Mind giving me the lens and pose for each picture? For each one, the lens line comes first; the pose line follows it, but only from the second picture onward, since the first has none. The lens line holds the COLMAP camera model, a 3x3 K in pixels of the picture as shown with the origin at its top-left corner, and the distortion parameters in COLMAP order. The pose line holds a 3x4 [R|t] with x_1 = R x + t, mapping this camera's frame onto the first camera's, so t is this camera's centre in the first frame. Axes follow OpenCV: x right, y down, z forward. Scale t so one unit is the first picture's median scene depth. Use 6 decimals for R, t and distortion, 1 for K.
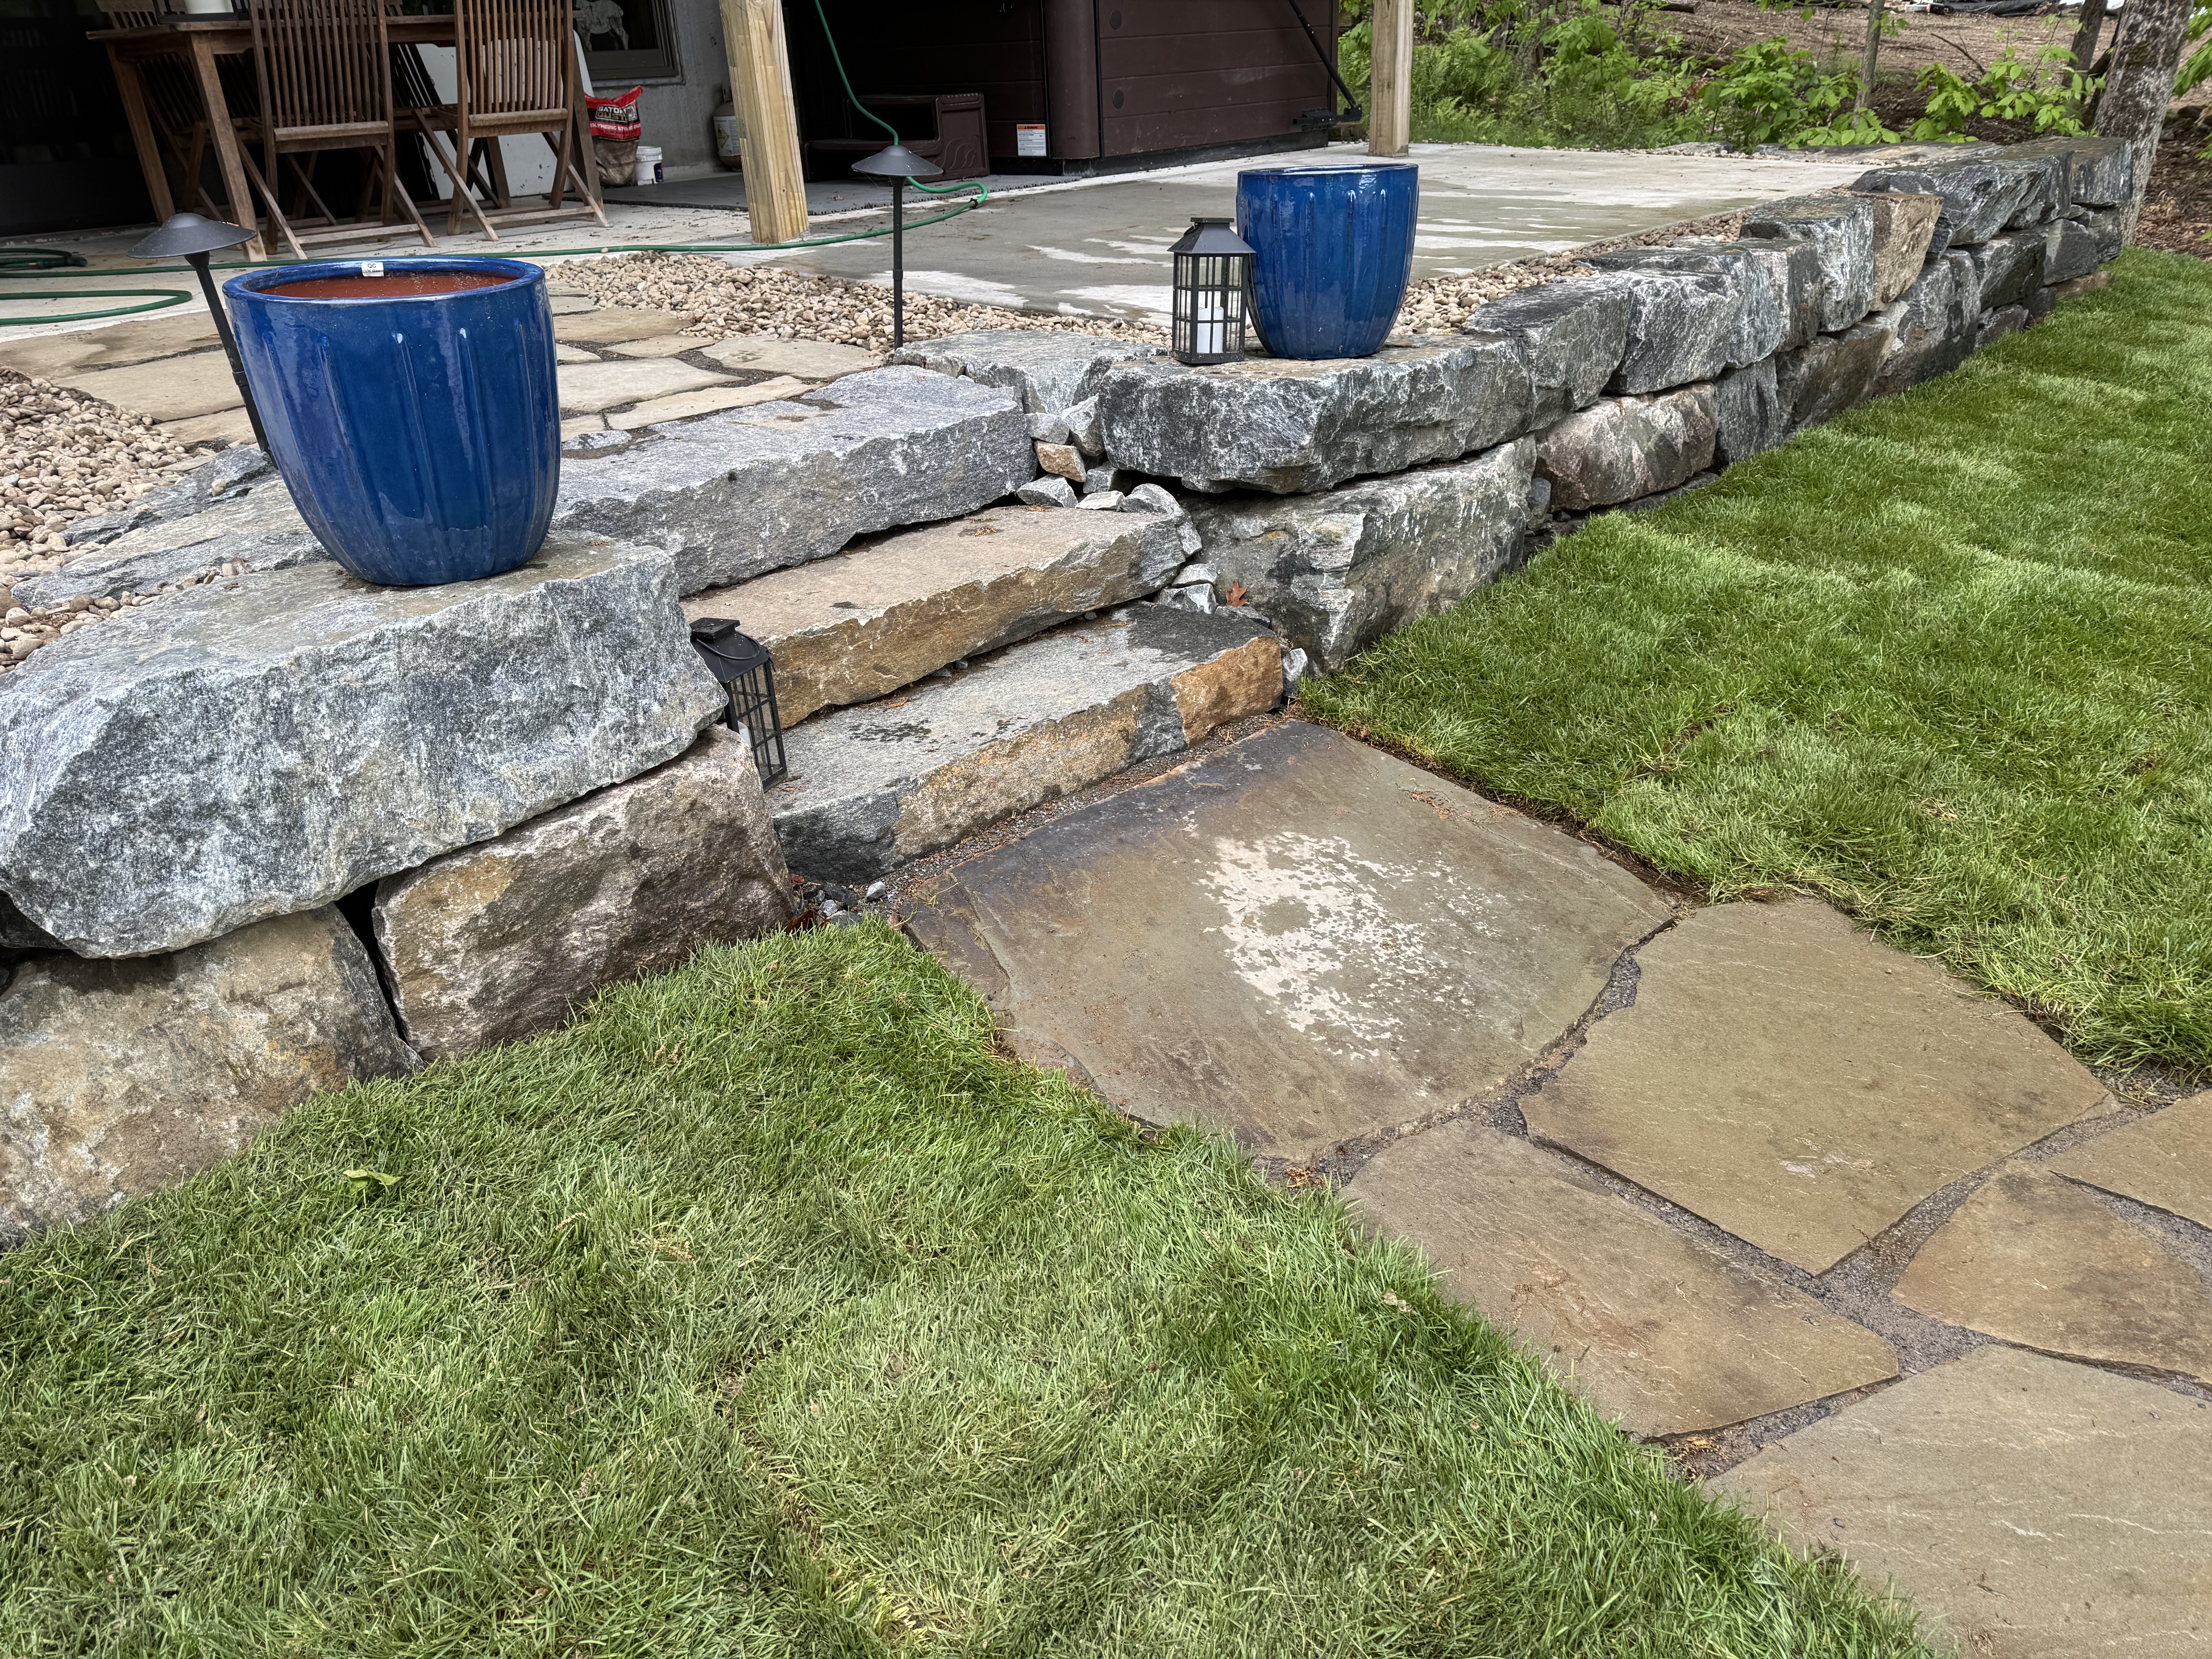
lens RADIAL K [[1533.4, 0, 1107.0], [0, 1533.4, 839.9], [0, 0, 1]] dist [0.090641, -0.090015]
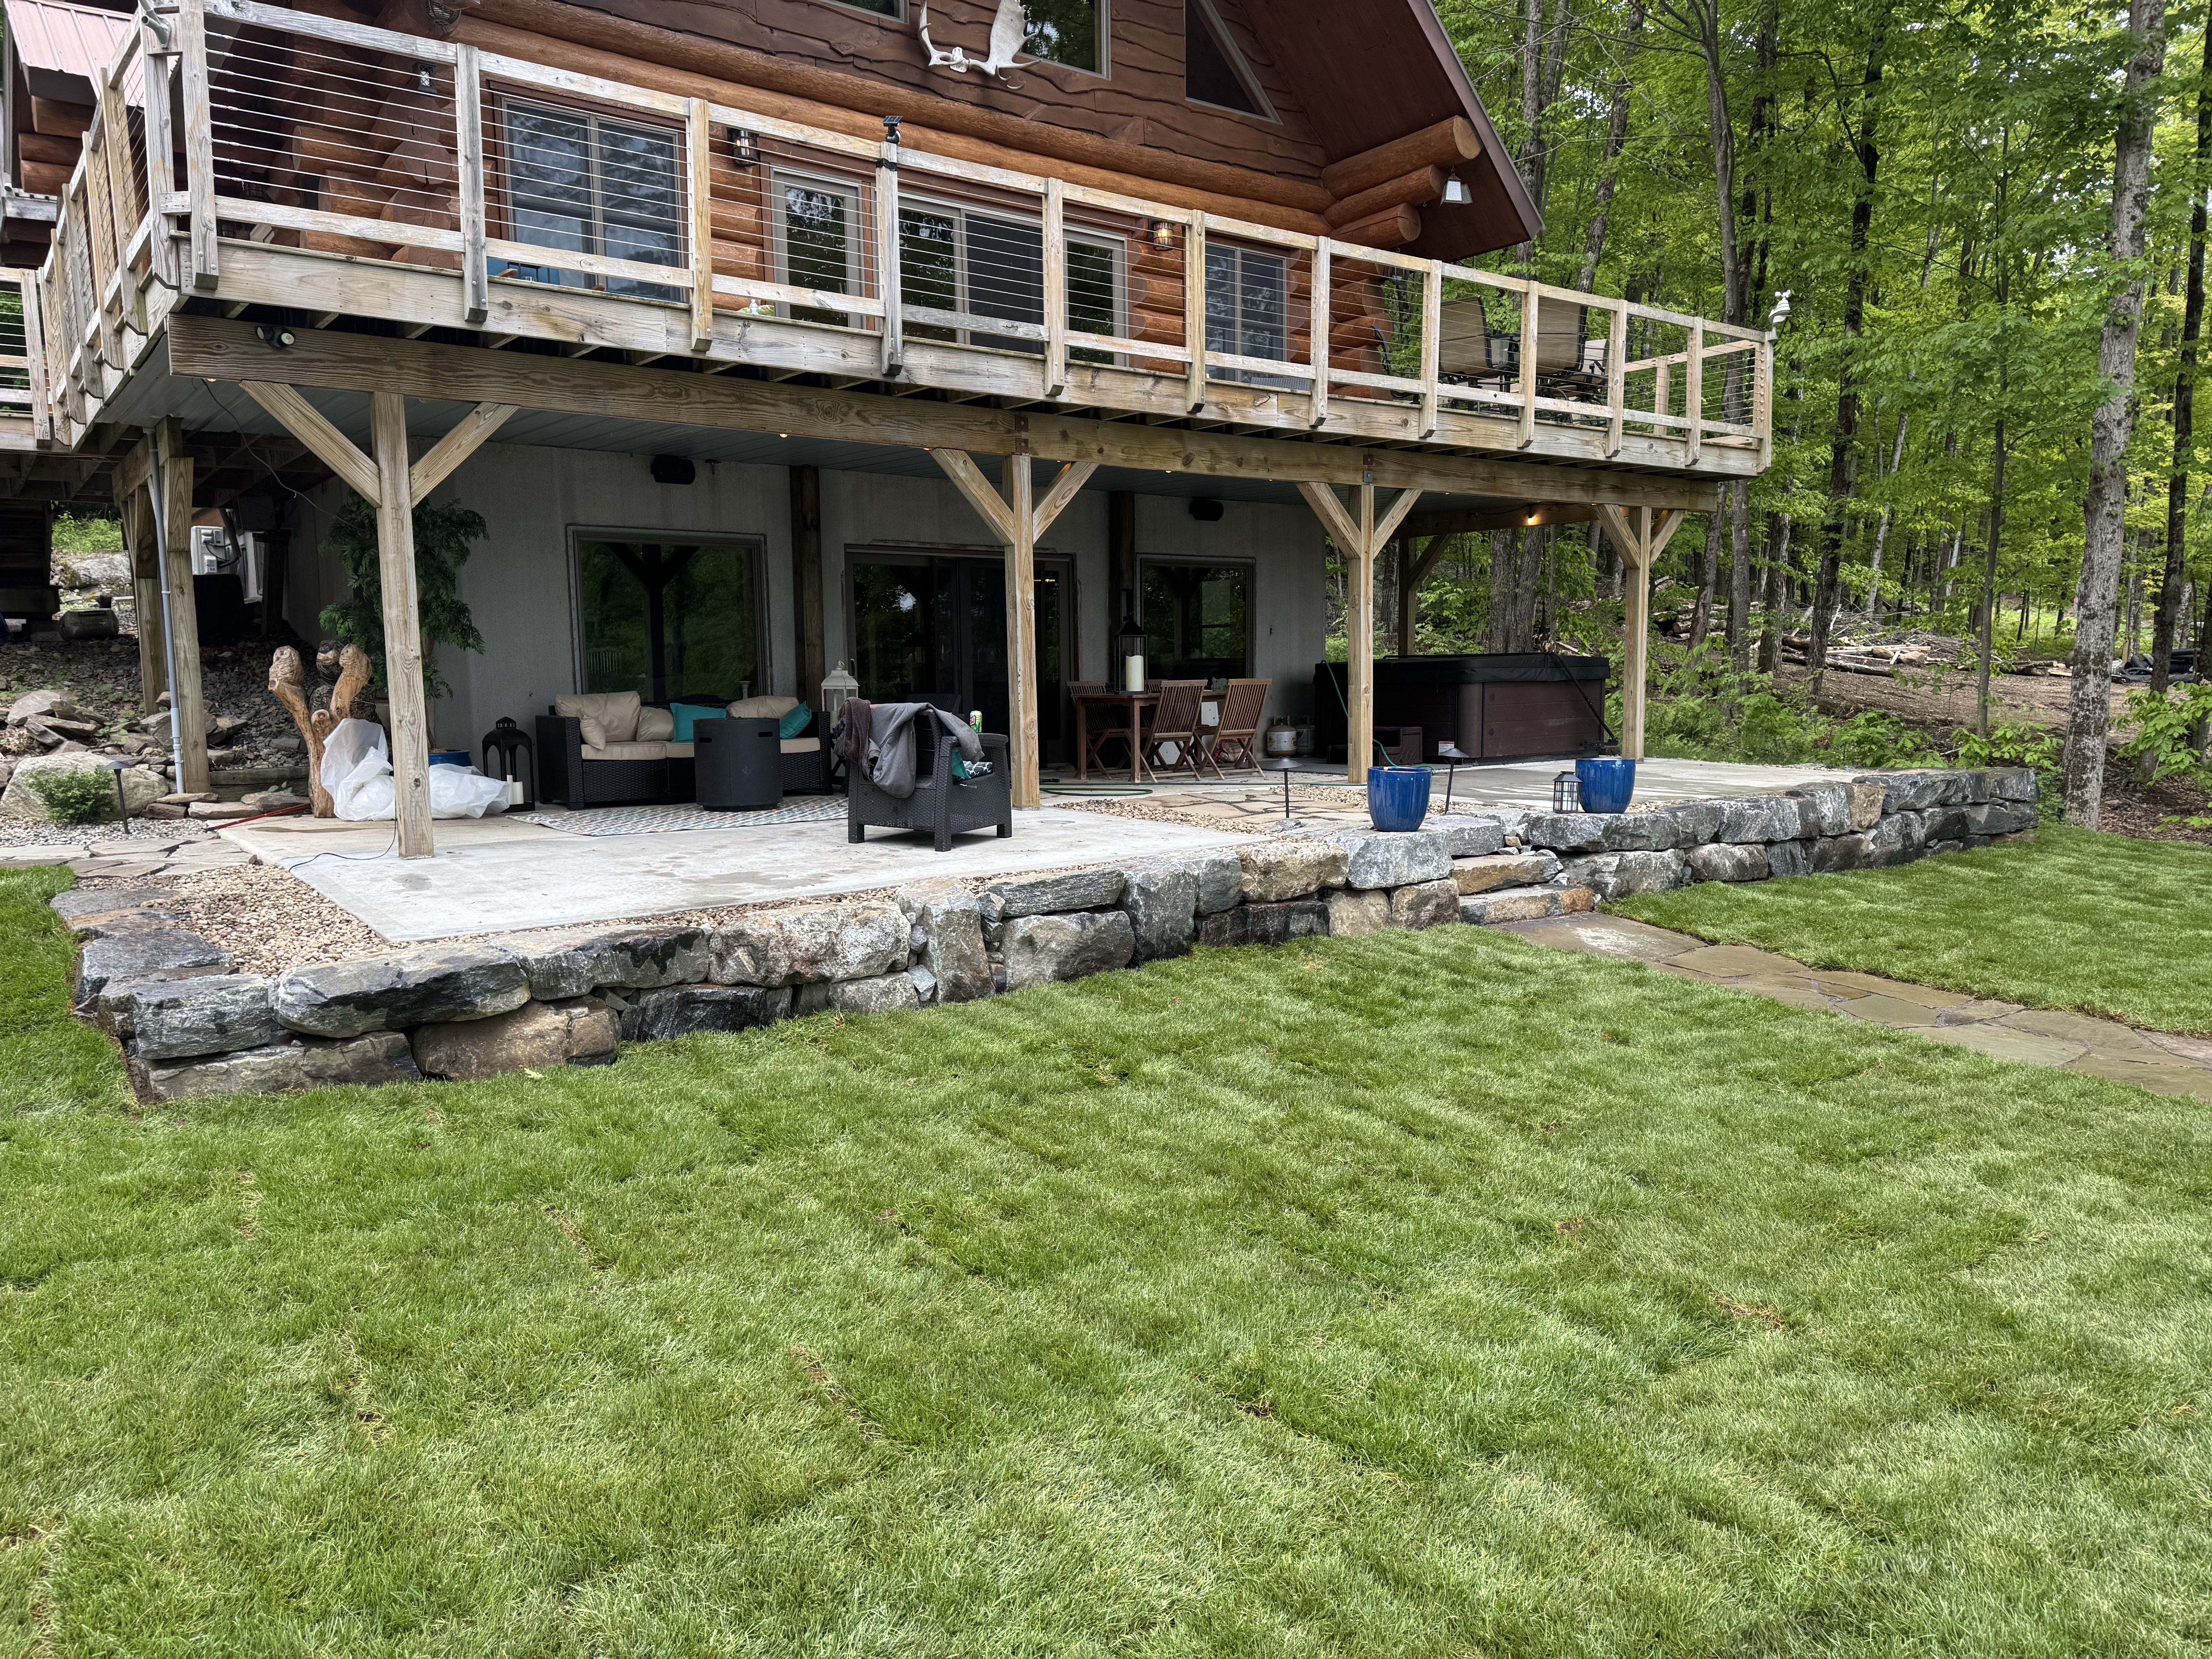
lens RADIAL K [[1533.4, 0, 1107.0], [0, 1533.4, 839.9], [0, 0, 1]] dist [0.090641, -0.090015]
pose [[0.984441, 0.049913, -0.168480, -0.307631], [-0.106129, 0.933064, -0.343697, 0.880790], [0.140047, 0.356230, 0.923843, -1.922873]]
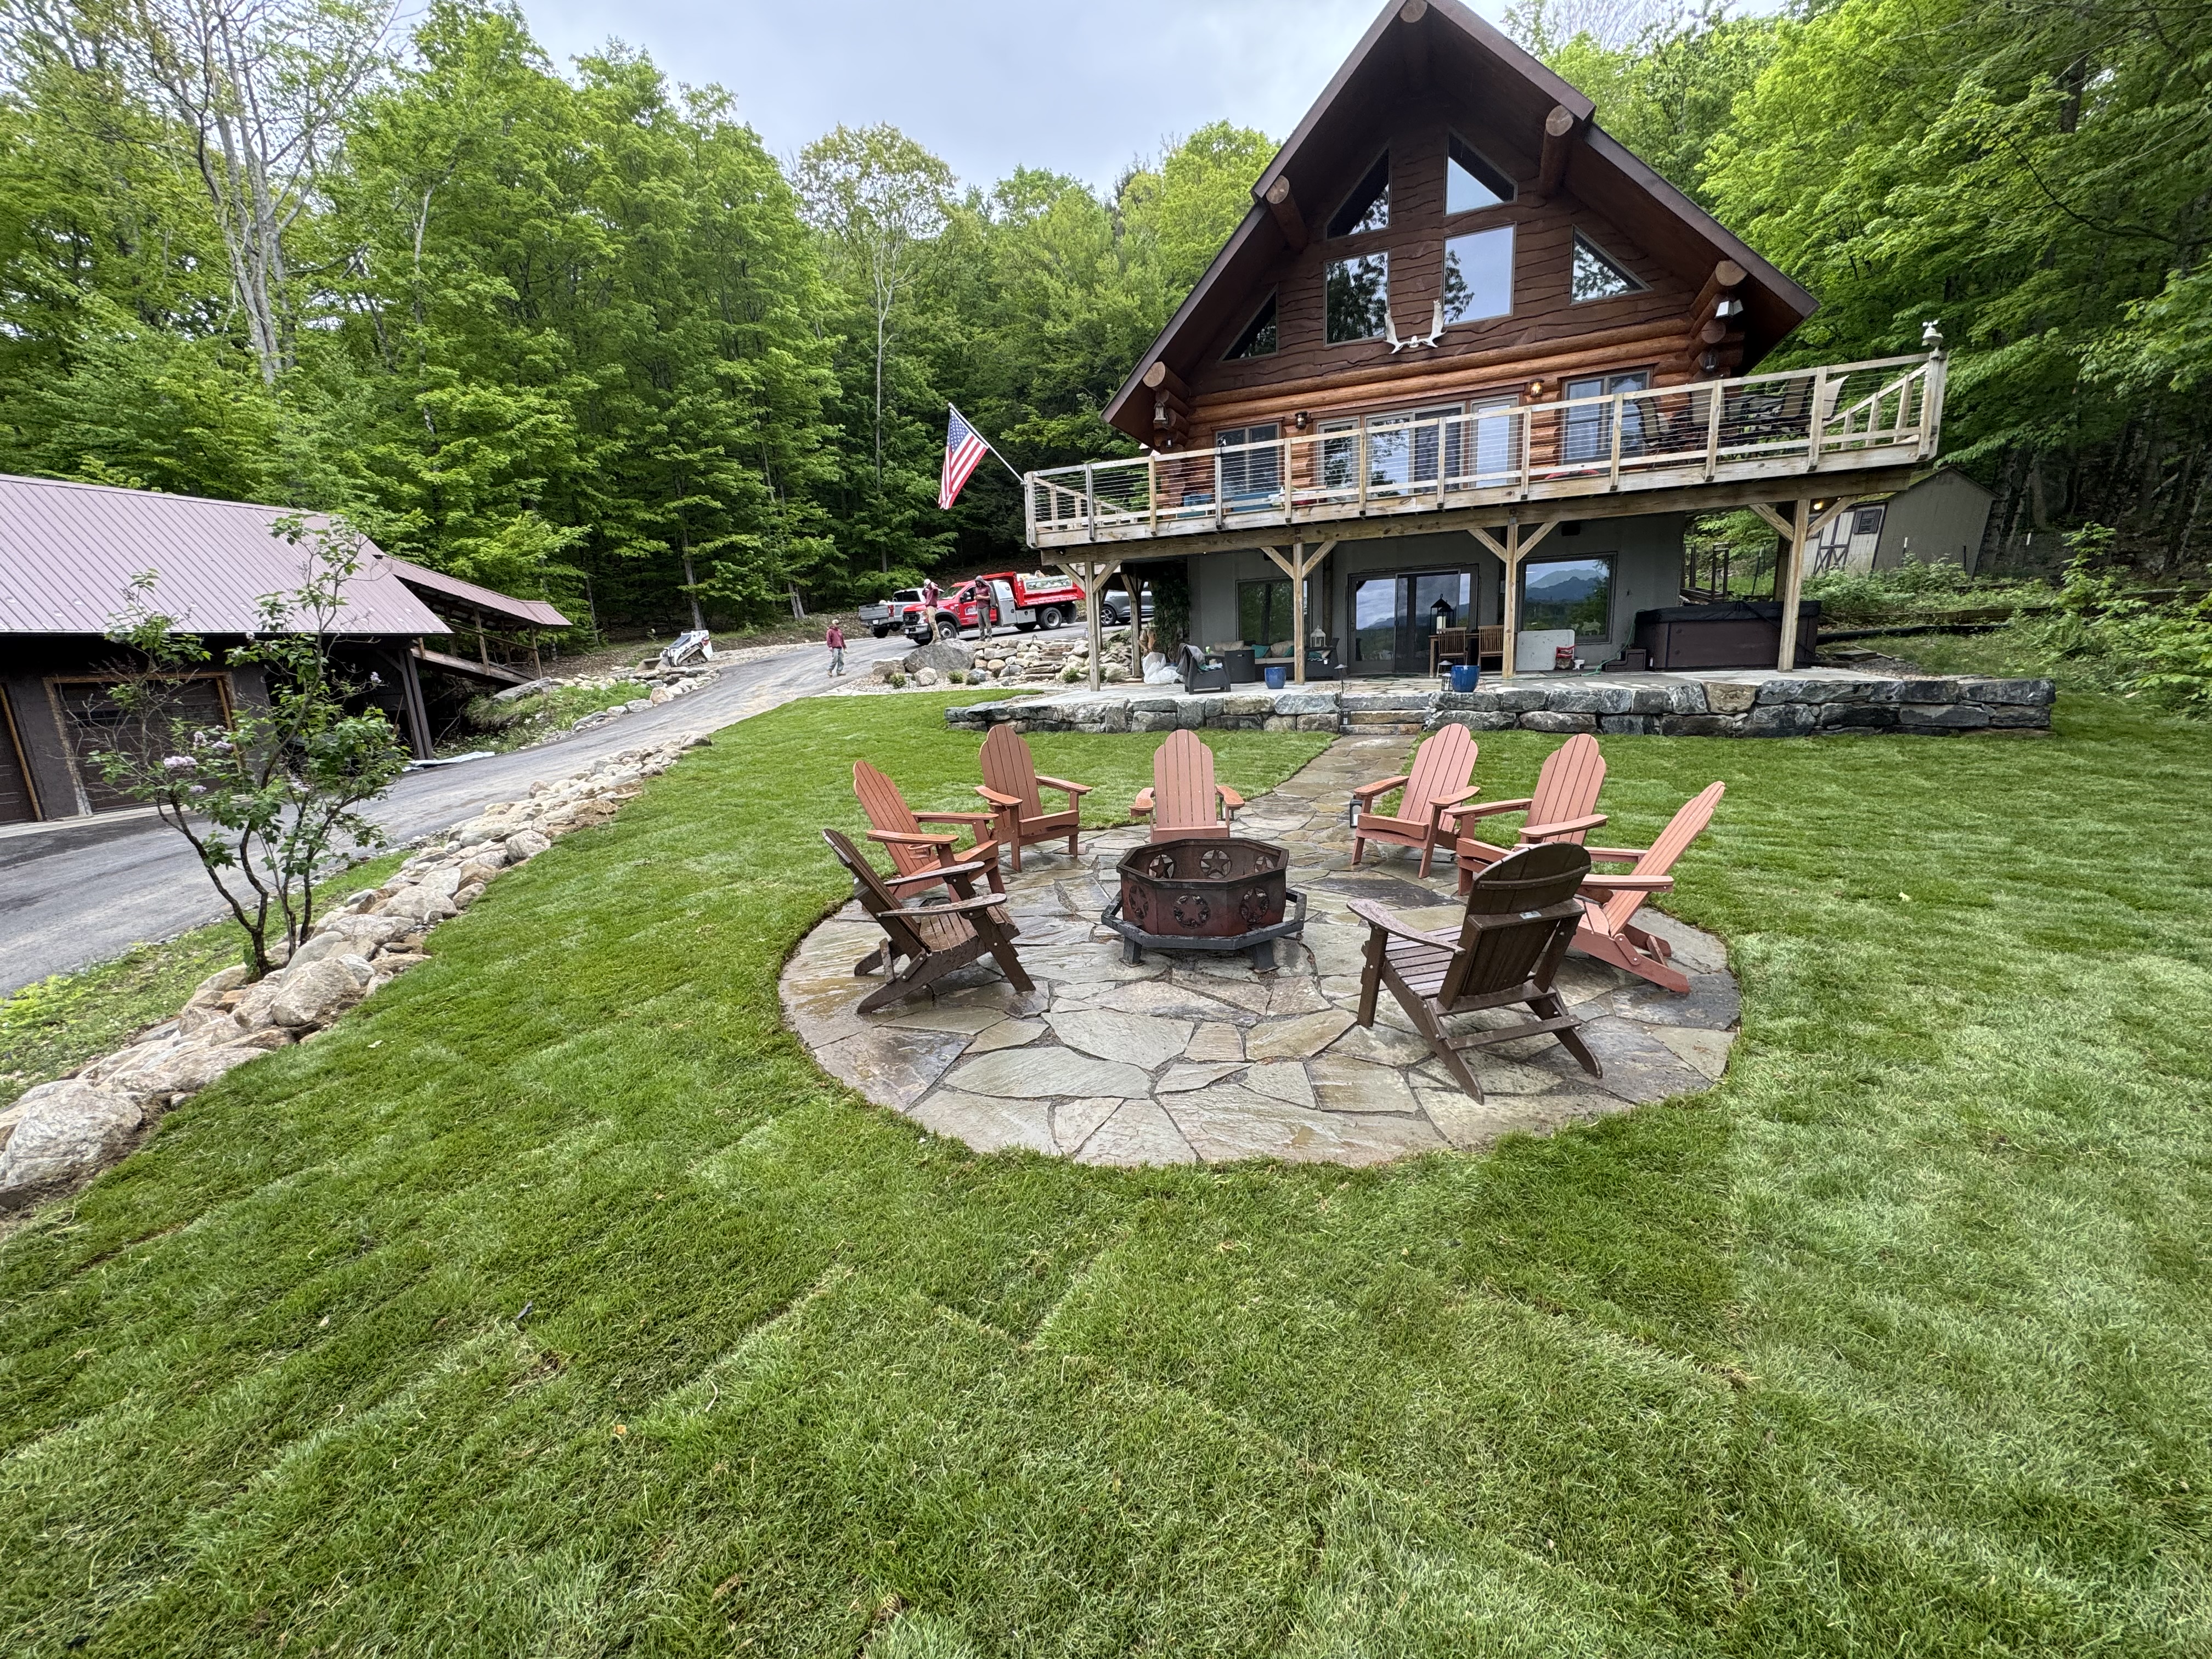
lens RADIAL K [[888.8, 0, 1106.0], [0, 888.8, 829.5], [0, 0, 1]] dist [0.000512, 0.000270]
pose [[0.362407, 0.210671, -0.907898, 3.034406], [-0.399473, 0.915217, 0.052911, 0.598159], [0.842070, 0.343505, 0.415839, -1.569023]]
